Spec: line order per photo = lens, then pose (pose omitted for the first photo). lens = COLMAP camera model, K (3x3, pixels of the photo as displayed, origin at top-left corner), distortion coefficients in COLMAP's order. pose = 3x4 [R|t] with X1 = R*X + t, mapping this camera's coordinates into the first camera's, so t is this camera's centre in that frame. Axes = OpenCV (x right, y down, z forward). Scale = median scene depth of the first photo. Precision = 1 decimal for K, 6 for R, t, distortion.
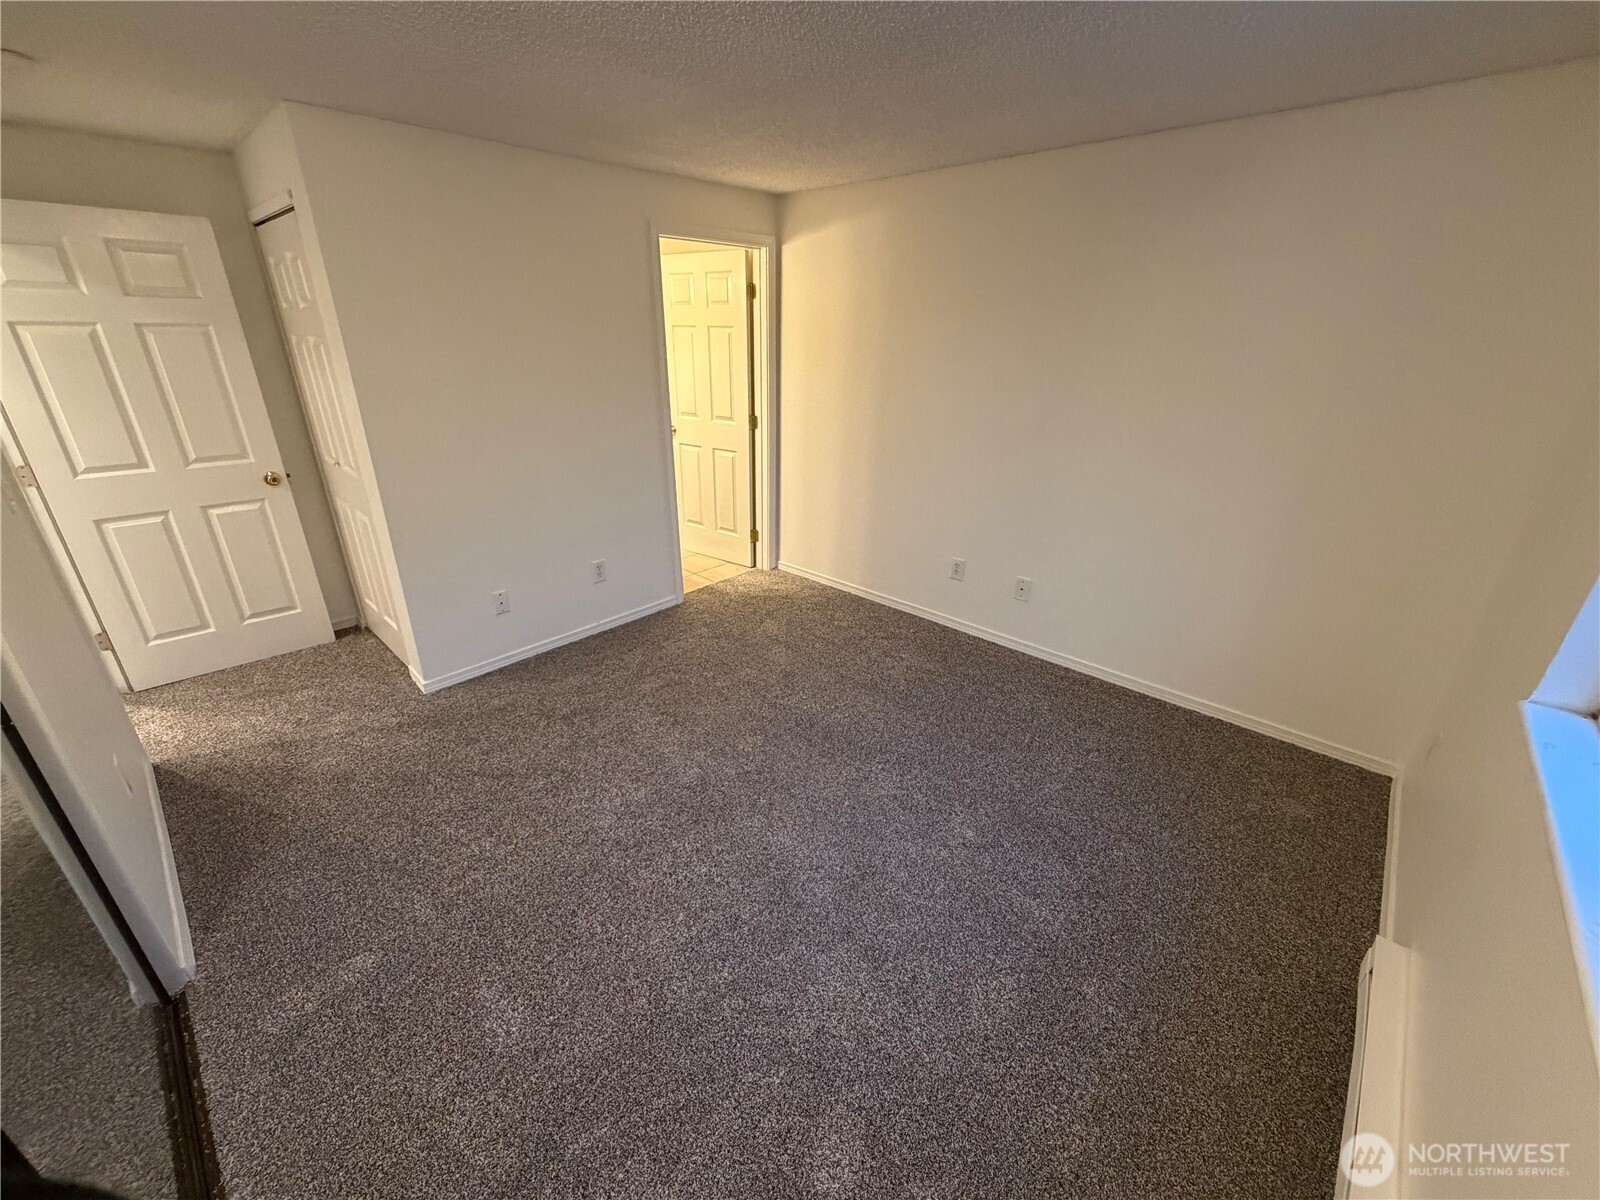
lens RADIAL K [[631.1, 0, 786.4], [0, 631.1, 600.7], [0, 0, 1]] dist [-0.000843, -0.000137]
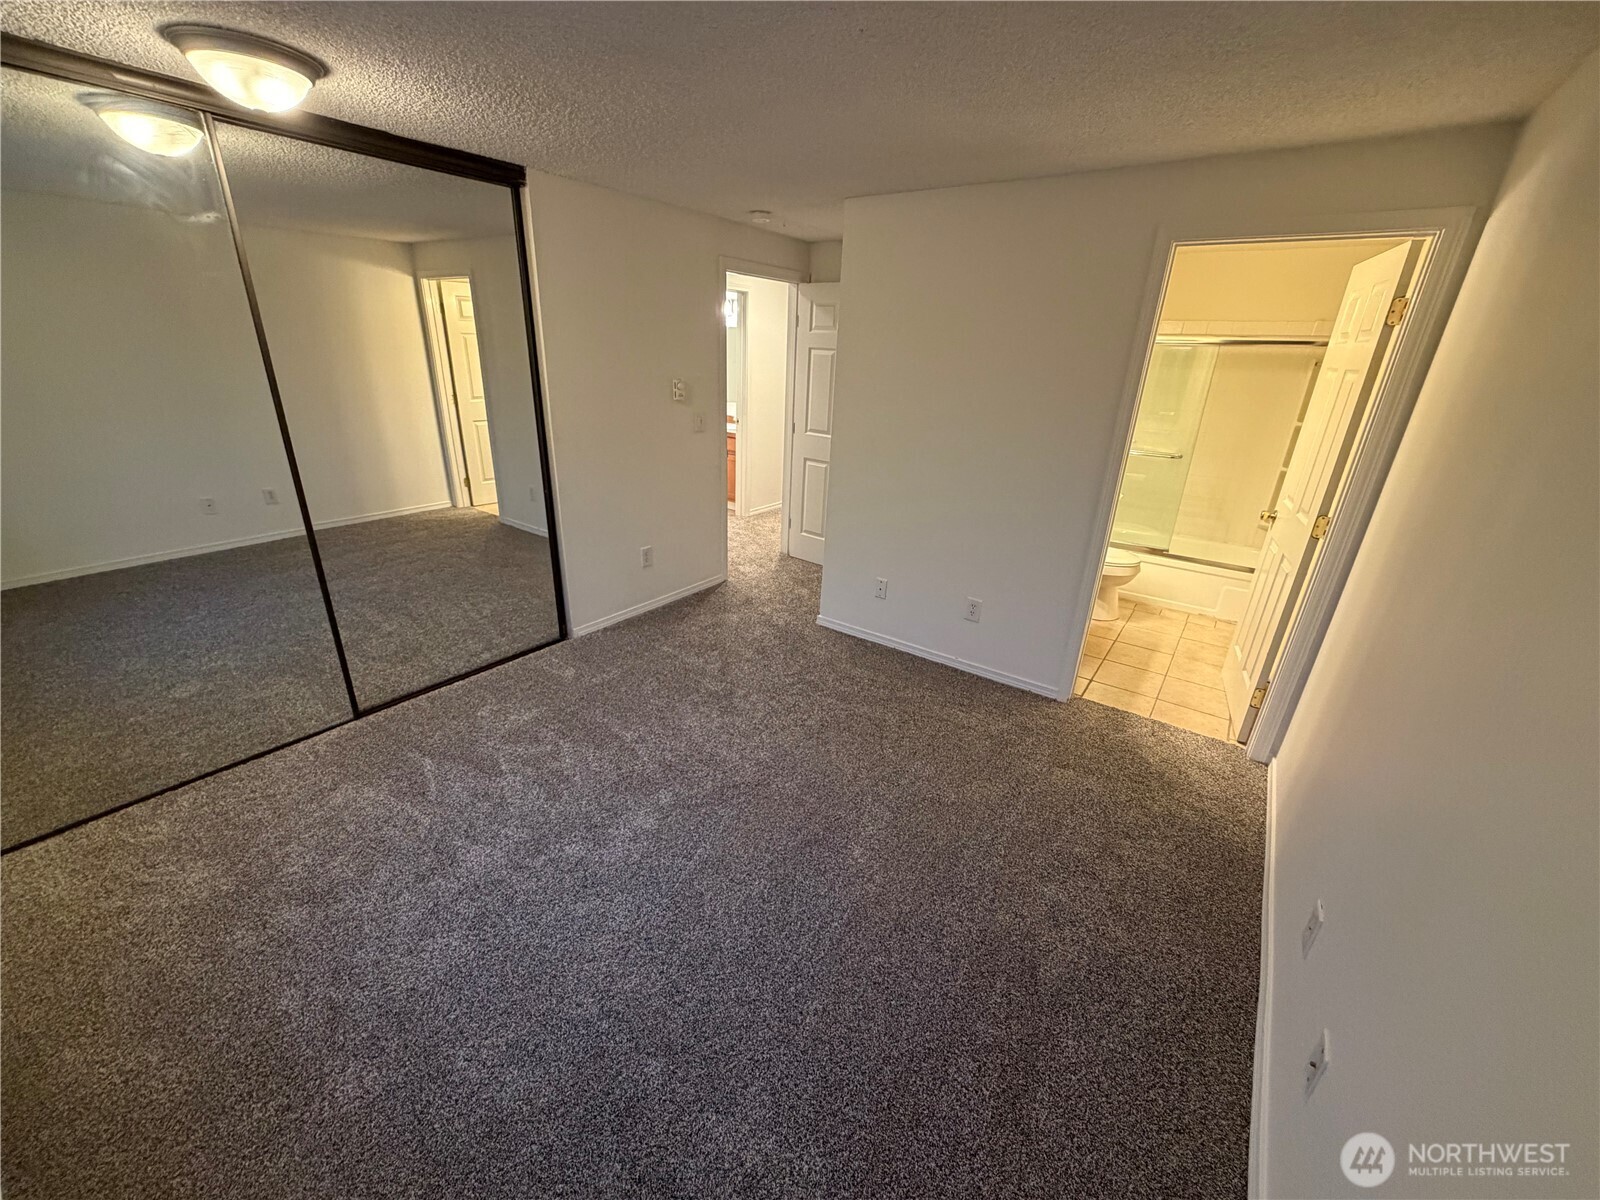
lens RADIAL K [[649.1, 0, 800.0], [0, 649.1, 600.0], [0, 0, 1]] dist [-0.002126, -0.000227]
pose [[0.129875, 0.360170, -0.923802, 0.640462], [-0.425164, 0.861922, 0.276272, -0.246567], [0.895750, 0.356887, 0.265074, 0.569771]]
